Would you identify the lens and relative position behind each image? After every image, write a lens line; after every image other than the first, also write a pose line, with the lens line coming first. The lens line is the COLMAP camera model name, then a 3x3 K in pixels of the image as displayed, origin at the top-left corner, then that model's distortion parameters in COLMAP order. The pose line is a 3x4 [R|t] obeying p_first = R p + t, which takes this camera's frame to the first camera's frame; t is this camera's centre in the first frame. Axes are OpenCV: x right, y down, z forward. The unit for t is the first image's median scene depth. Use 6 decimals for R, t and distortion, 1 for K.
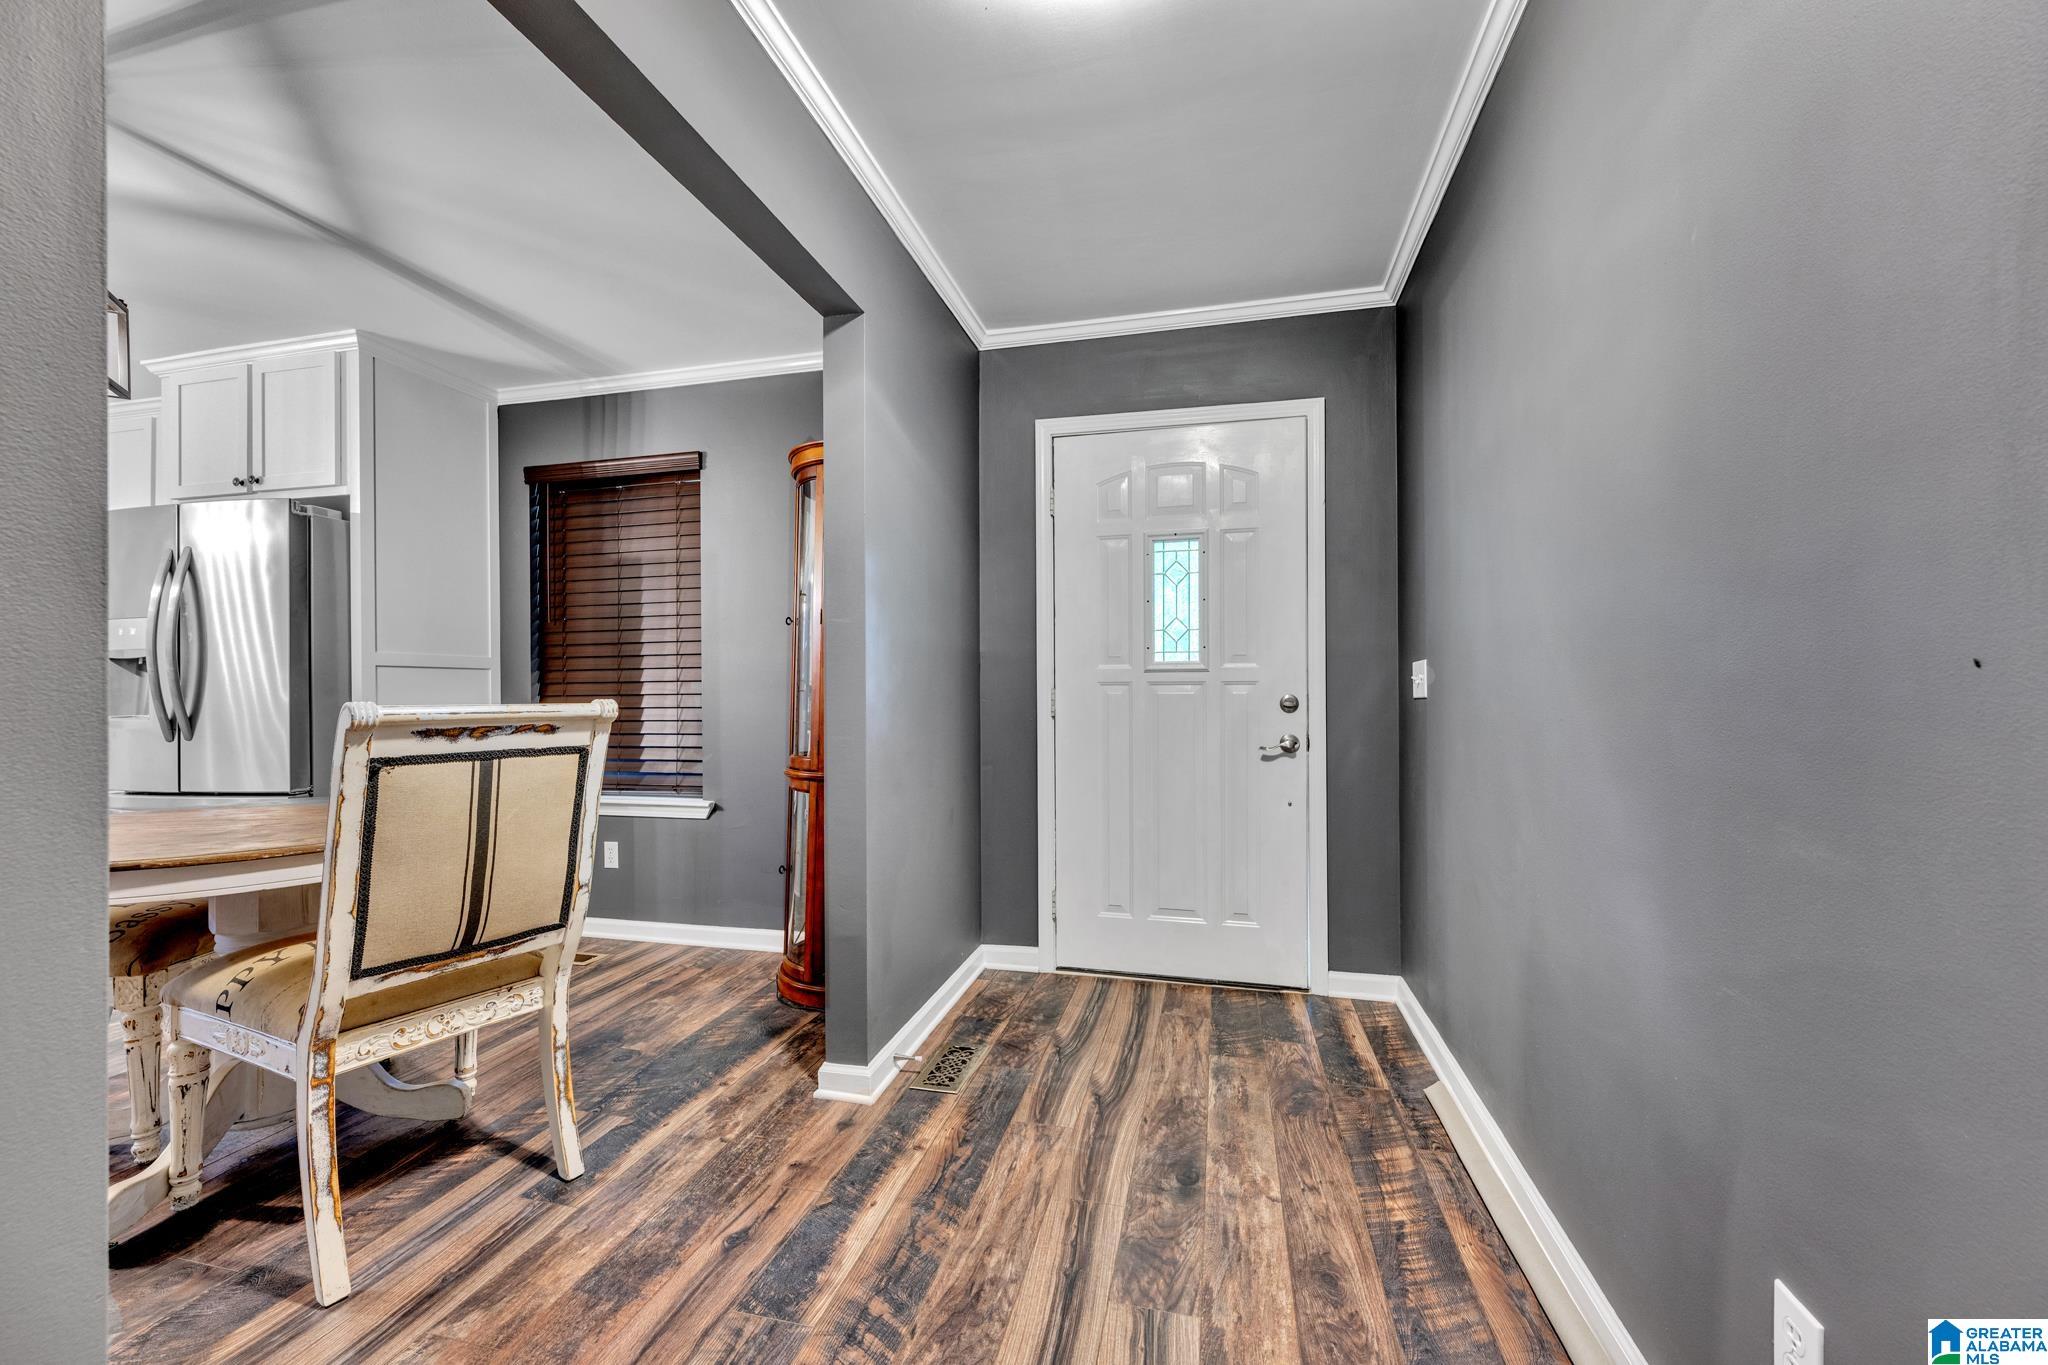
lens RADIAL K [[808.4, 0, 1023.1], [0, 808.4, 688.7], [0, 0, 1]] dist [-0.000902, -0.000392]
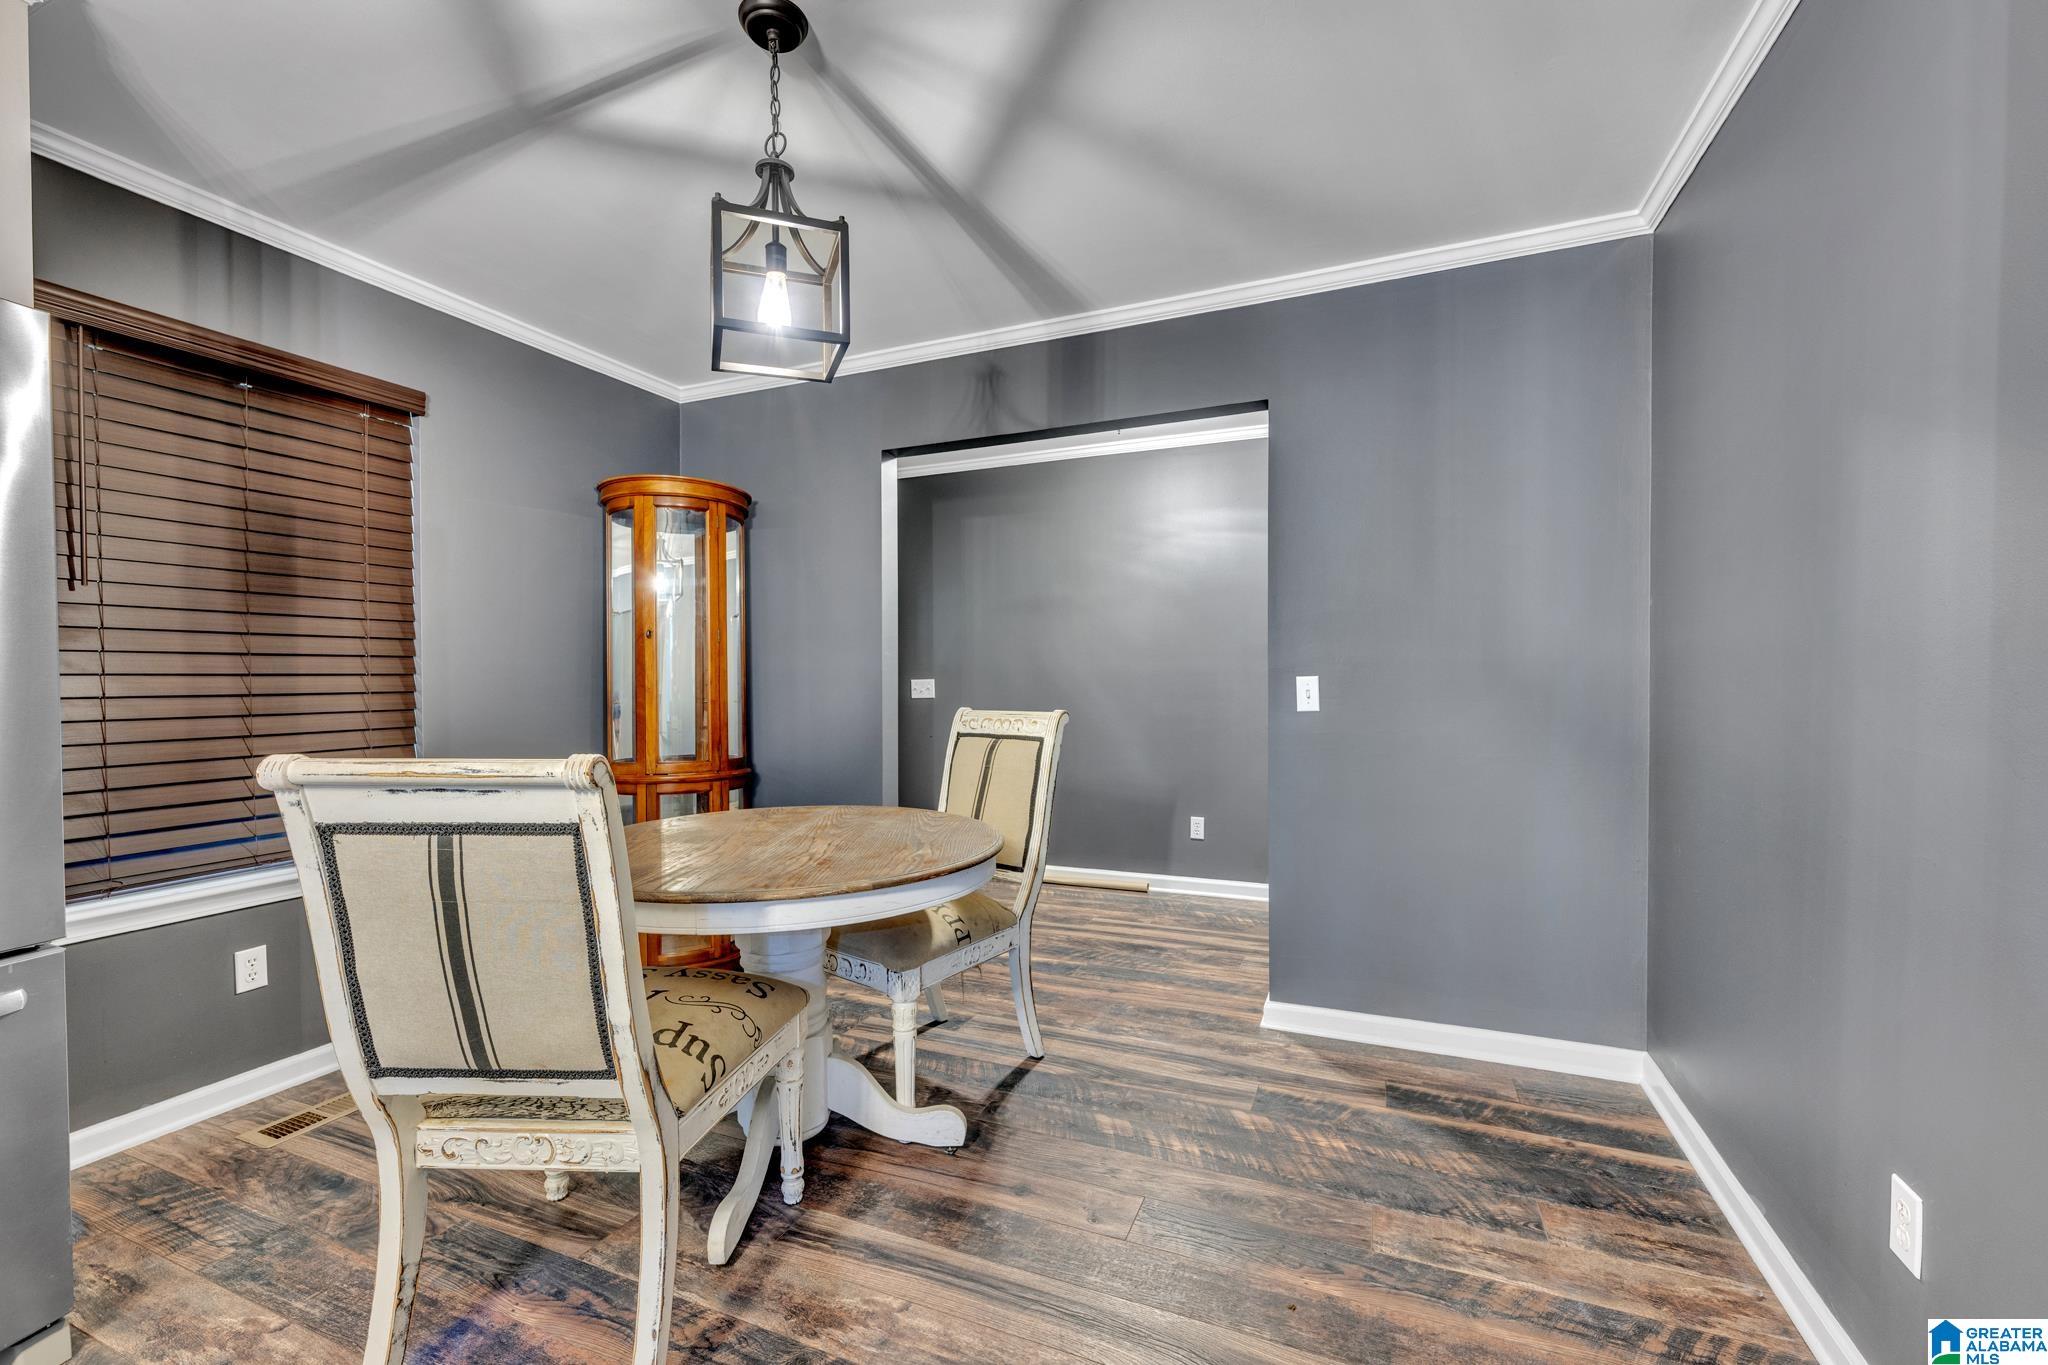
lens RADIAL K [[808.4, 0, 1023.1], [0, 808.4, 688.7], [0, 0, 1]] dist [-0.000902, -0.000392]
pose [[0.179301, -0.006128, 0.983775, -2.363625], [0.001315, 0.999981, 0.005990, -0.035938], [-0.983793, 0.000220, 0.179306, 0.669012]]
